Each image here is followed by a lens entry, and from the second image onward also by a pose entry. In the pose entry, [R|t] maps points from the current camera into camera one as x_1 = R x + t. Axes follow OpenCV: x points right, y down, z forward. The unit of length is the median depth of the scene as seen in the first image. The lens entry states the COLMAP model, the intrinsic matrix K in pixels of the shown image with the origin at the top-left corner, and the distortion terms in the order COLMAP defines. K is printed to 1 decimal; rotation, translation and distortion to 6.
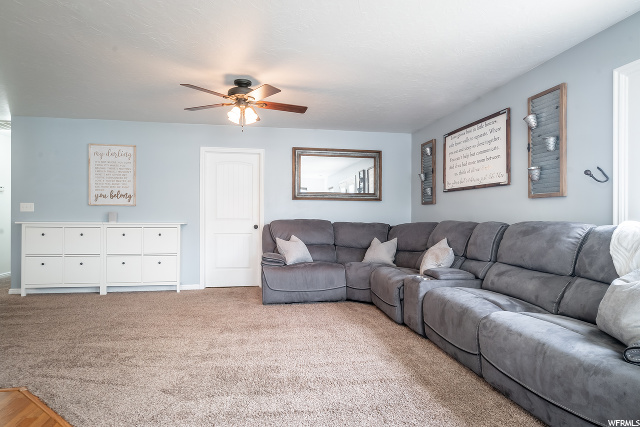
lens RADIAL K [[357.4, 0, 320.0], [0, 357.4, 213.5], [0, 0, 1]] dist [0.000641, 0.000723]
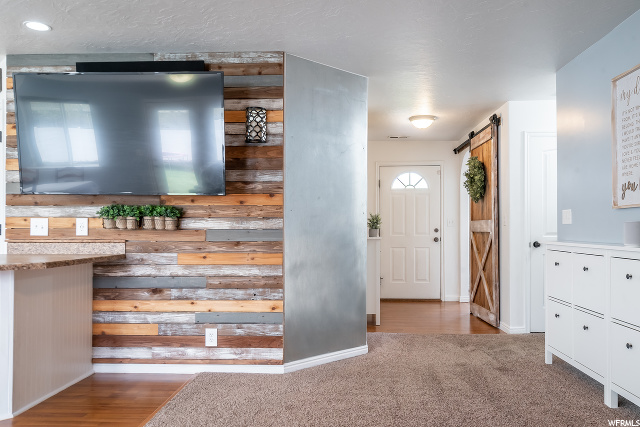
lens RADIAL K [[504.6, 0, 322.9], [0, 504.6, 227.5], [0, 0, 1]] dist [0.004824, 0.001391]
pose [[-0.203657, -0.011404, -0.978976, 0.087287], [0.005615, 0.999902, -0.012816, 0.009134], [0.979026, -0.008107, -0.203573, 0.804993]]
